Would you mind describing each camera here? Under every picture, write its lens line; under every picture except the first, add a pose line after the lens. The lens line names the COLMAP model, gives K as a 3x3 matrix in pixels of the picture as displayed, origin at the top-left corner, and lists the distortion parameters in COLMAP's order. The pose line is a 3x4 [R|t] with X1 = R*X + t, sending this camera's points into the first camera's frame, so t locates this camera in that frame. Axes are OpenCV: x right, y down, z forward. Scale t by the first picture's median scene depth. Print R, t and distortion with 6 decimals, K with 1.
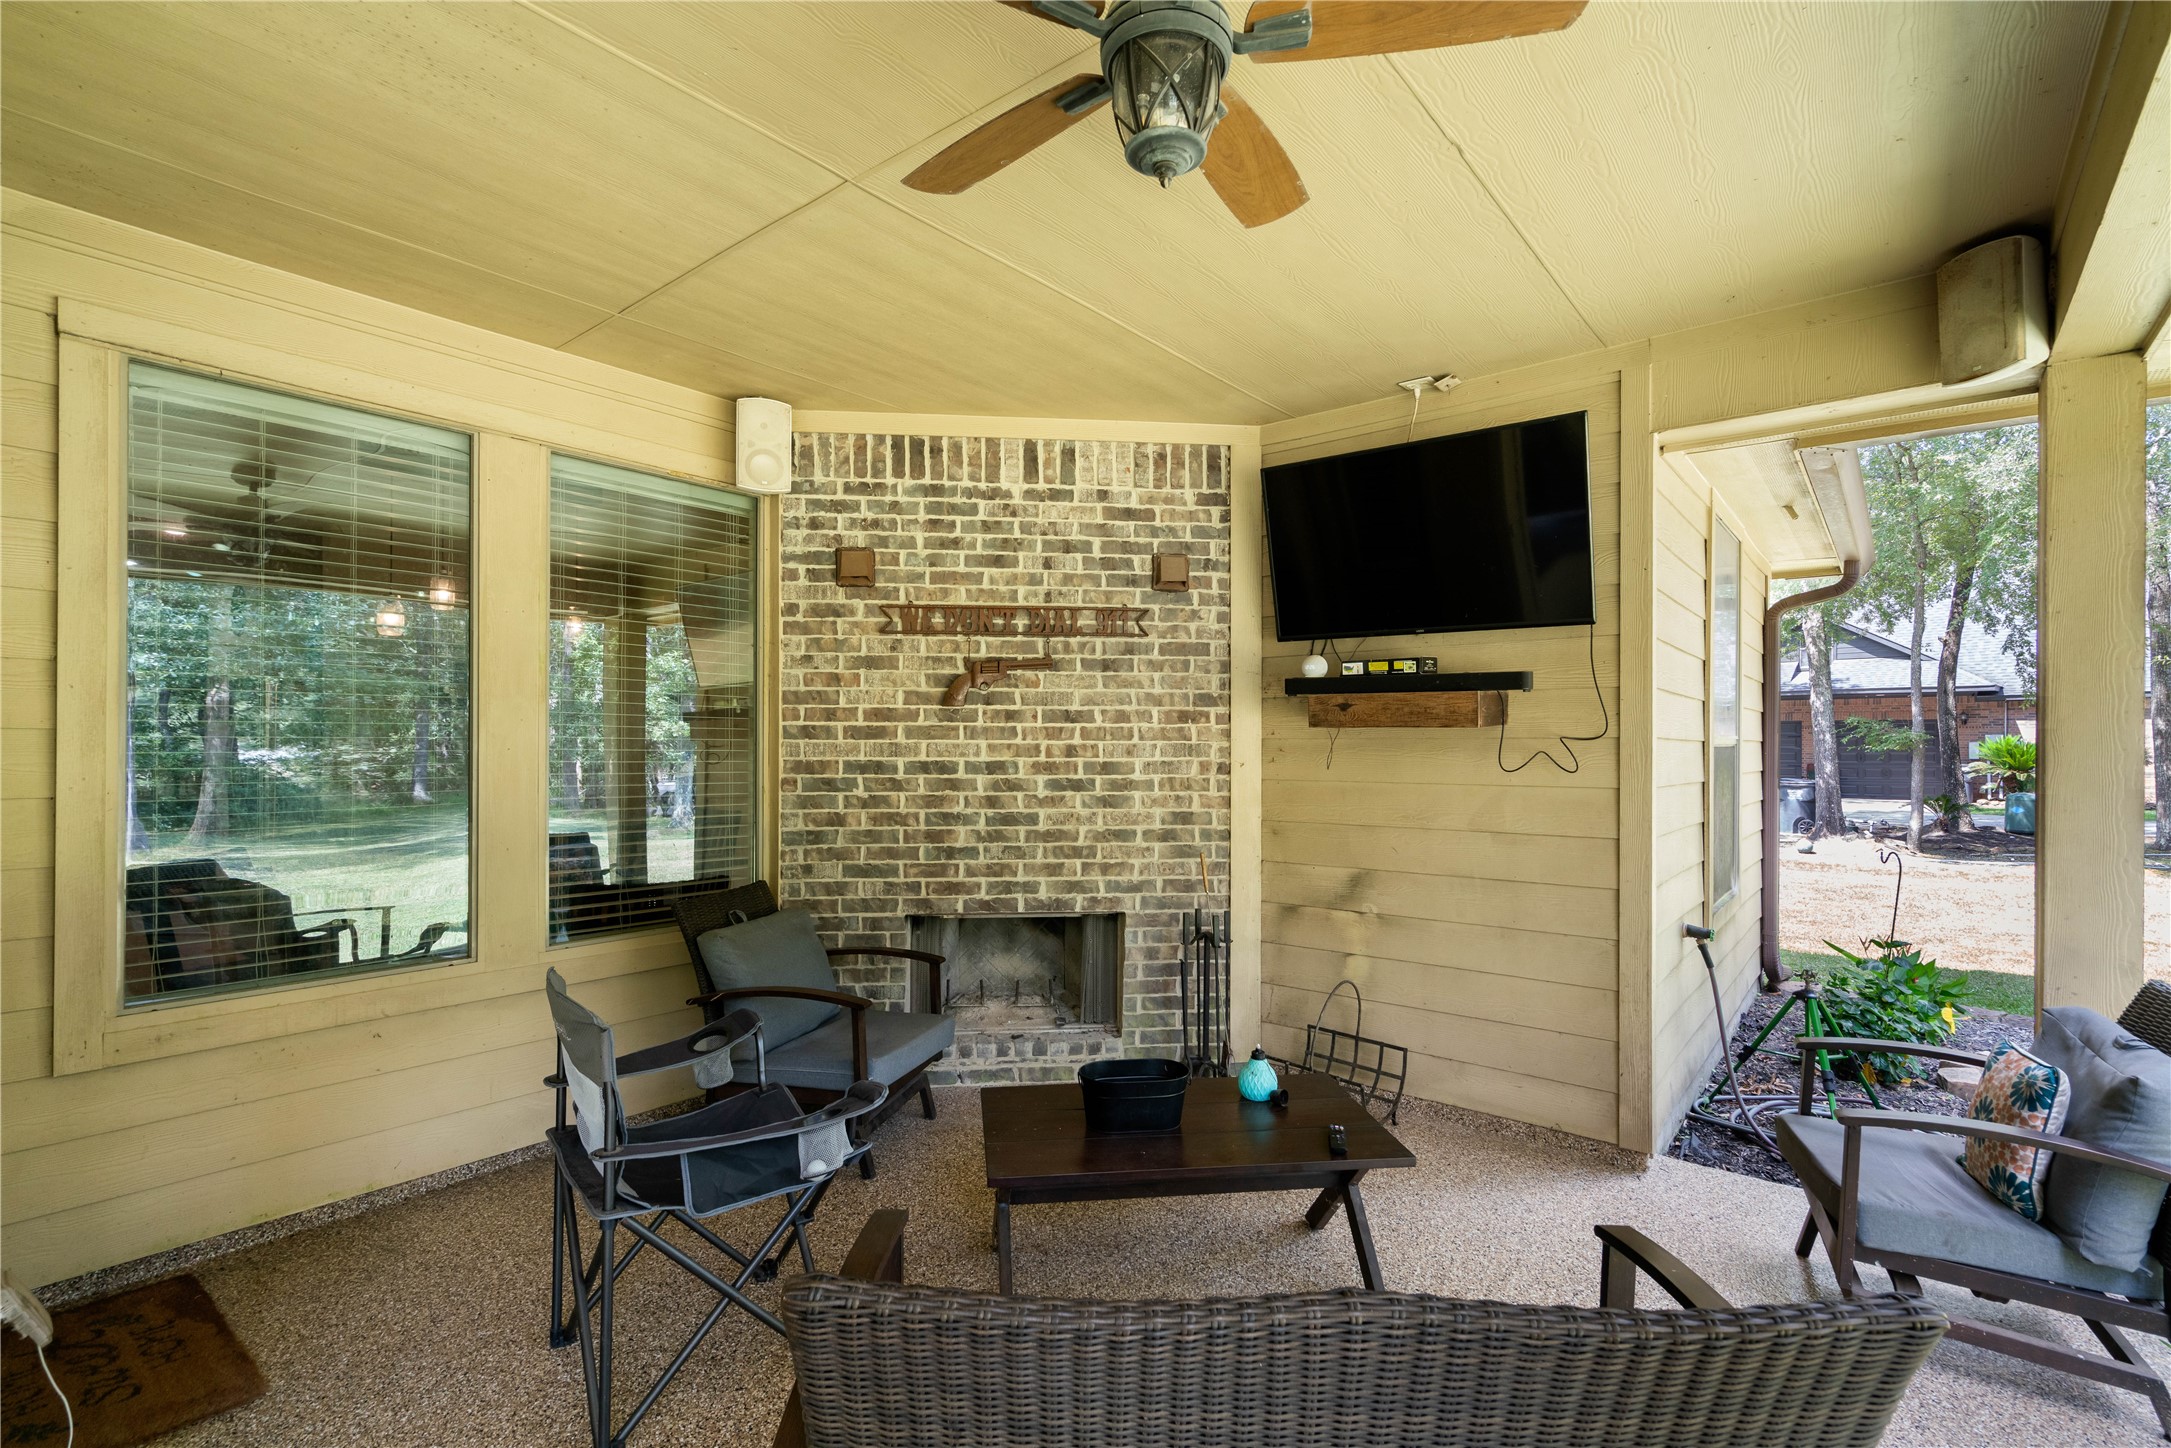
lens RADIAL K [[996.4, 0, 1079.0], [0, 996.4, 736.3], [0, 0, 1]] dist [-0.003692, 0.002209]
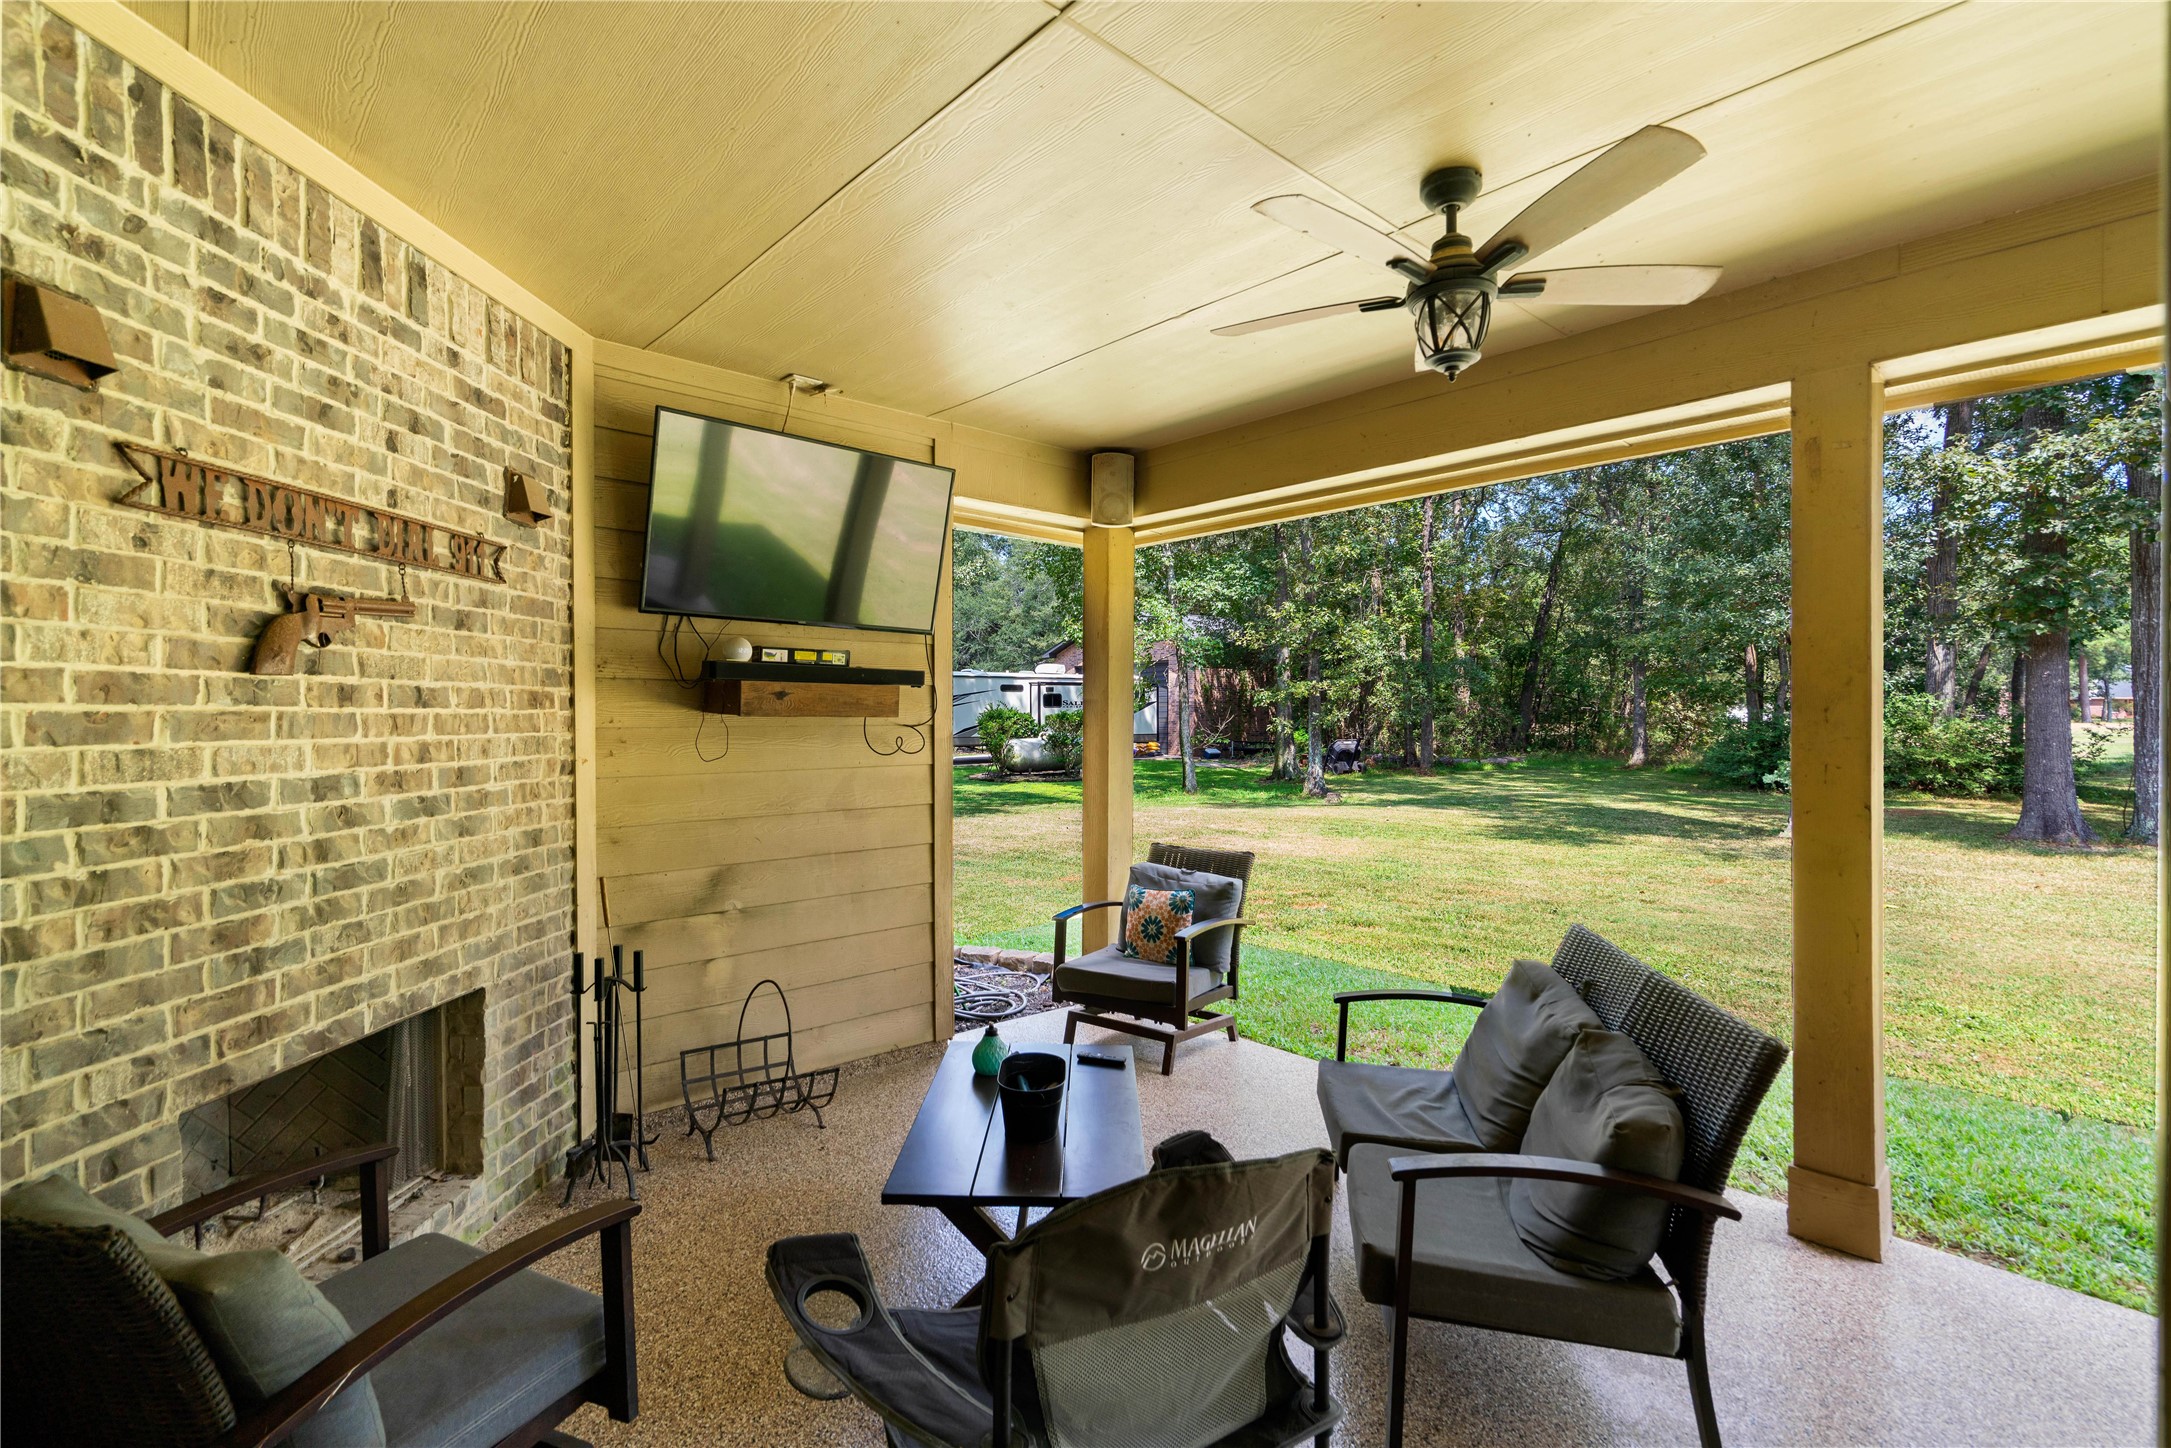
lens RADIAL K [[996.4, 0, 1084.6], [0, 996.4, 720.1], [0, 0, 1]] dist [-0.003692, 0.002209]
pose [[0.137253, -0.007384, 0.990508, -0.573809], [-0.007169, 0.999939, 0.008448, -0.013982], [-0.990510, -0.008260, 0.137192, 0.508024]]
